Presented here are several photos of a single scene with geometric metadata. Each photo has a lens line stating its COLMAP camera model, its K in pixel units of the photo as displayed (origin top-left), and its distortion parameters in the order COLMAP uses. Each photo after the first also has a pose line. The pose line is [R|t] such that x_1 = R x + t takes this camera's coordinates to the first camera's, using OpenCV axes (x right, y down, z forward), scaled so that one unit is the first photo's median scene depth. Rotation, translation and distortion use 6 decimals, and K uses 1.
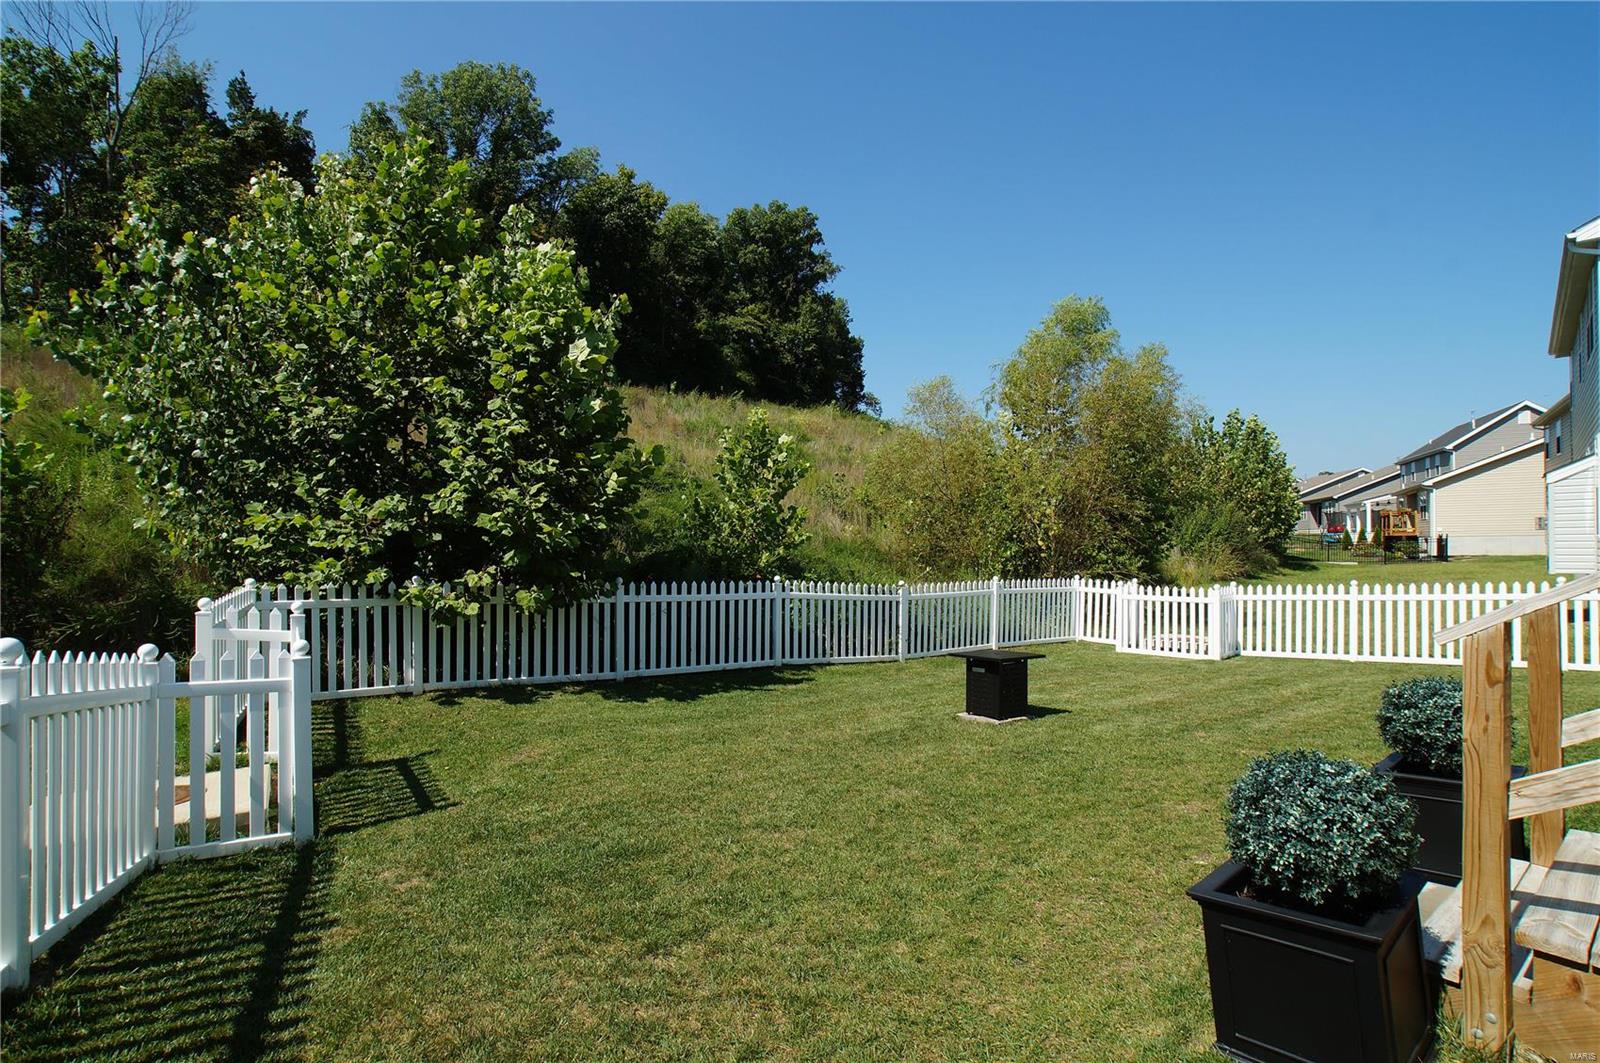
lens RADIAL K [[743.5, 0, 775.8], [0, 743.5, 534.9], [0, 0, 1]] dist [-0.070959, 0.034578]
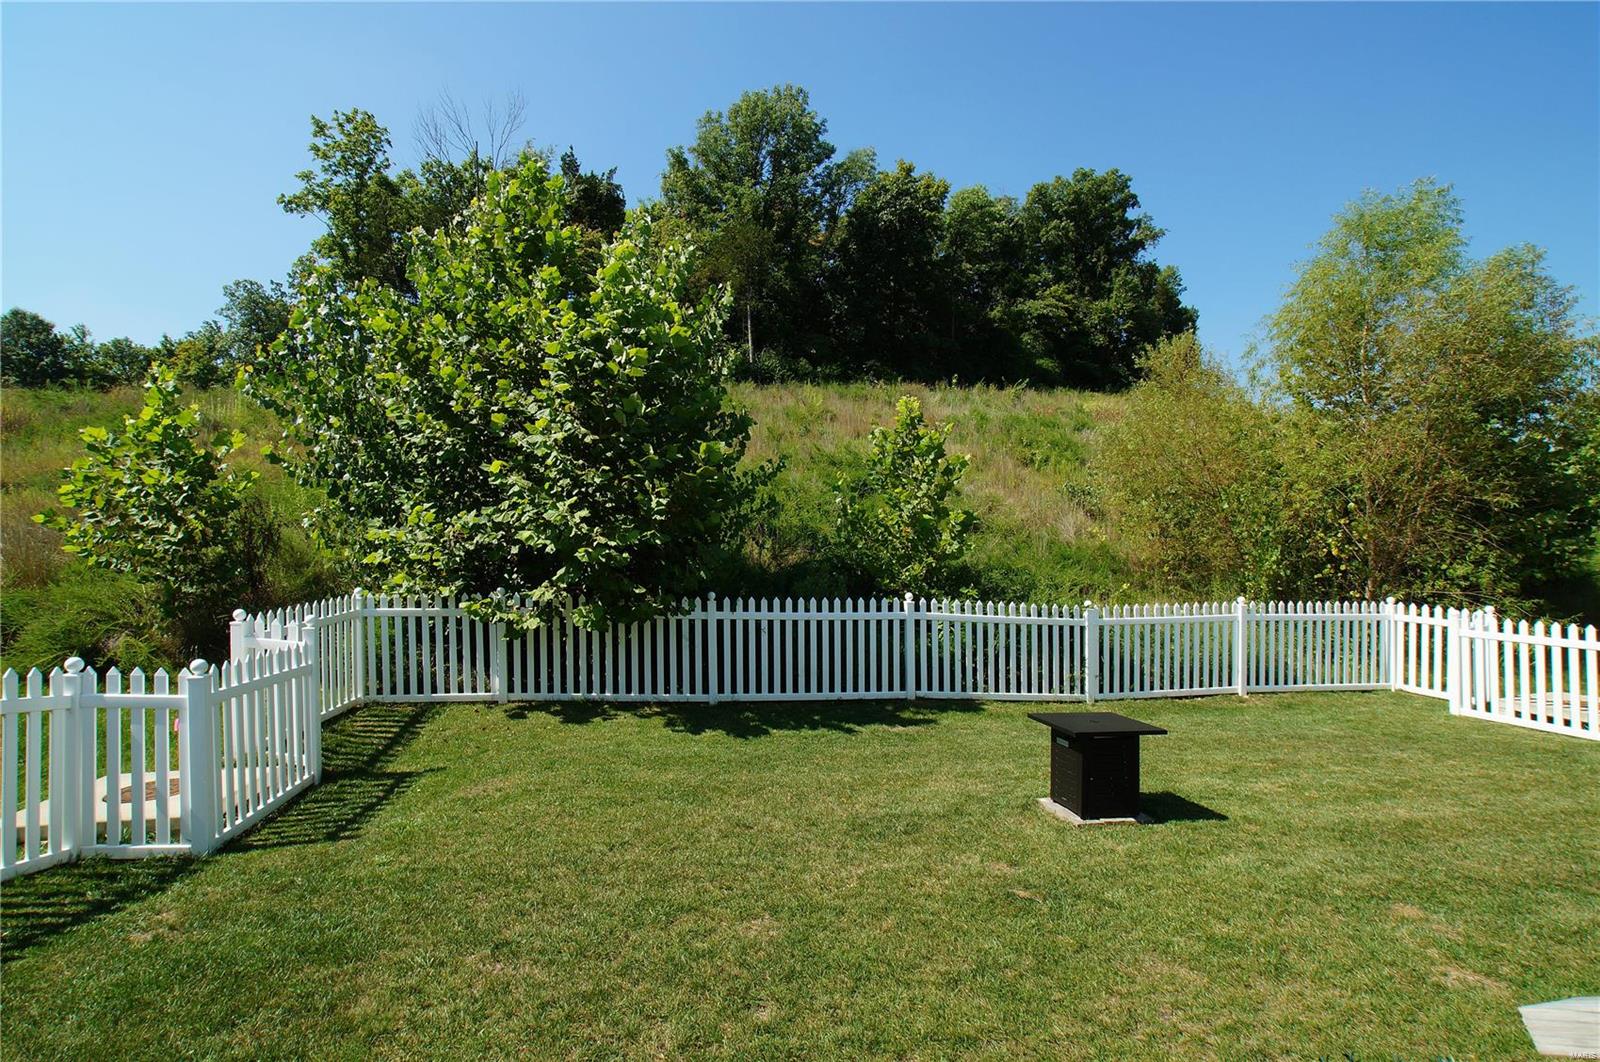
lens RADIAL K [[743.5, 0, 775.8], [0, 743.5, 534.4], [0, 0, 1]] dist [-0.070959, 0.034578]
pose [[0.909913, -0.005277, -0.414766, 0.188316], [0.005512, 0.999985, -0.000631, -0.010216], [0.414763, -0.001712, 0.909928, 0.148145]]
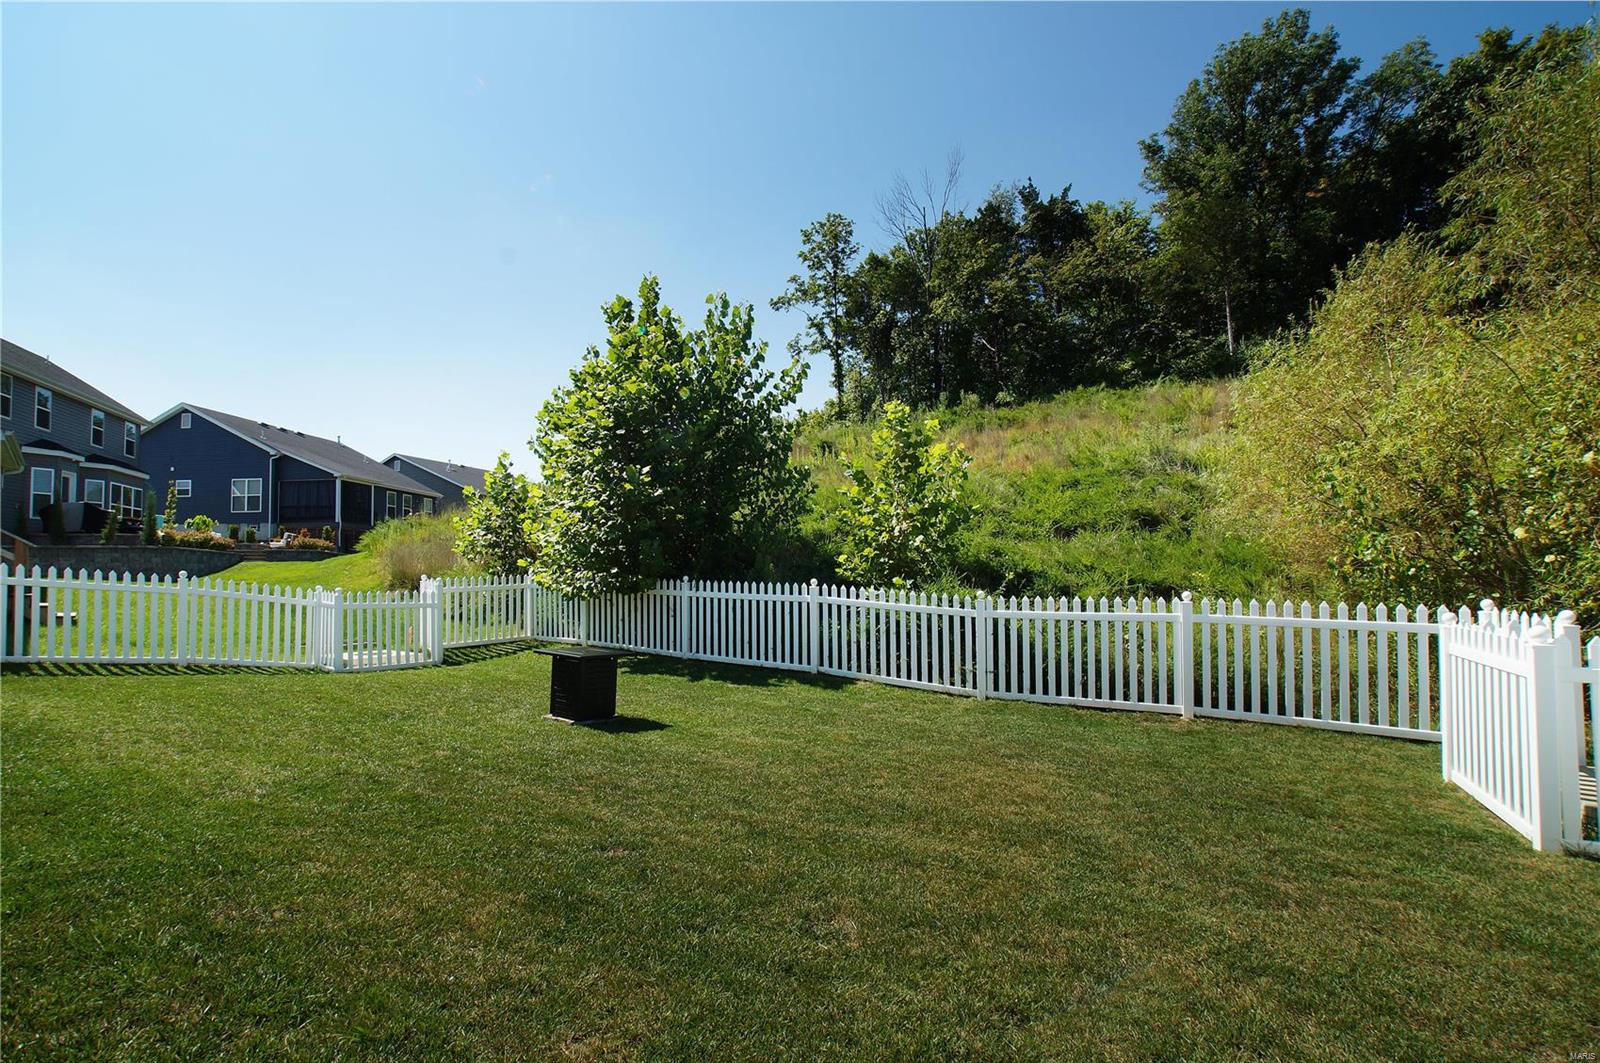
lens RADIAL K [[749.8, 0, 838.9], [0, 749.8, 547.0], [0, 0, 1]] dist [-0.001404, -0.000043]
pose [[0.415760, -0.031817, -0.908917, 0.791693], [0.013037, 0.999494, -0.029024, 0.037193], [0.909381, 0.000217, 0.415965, 0.548813]]
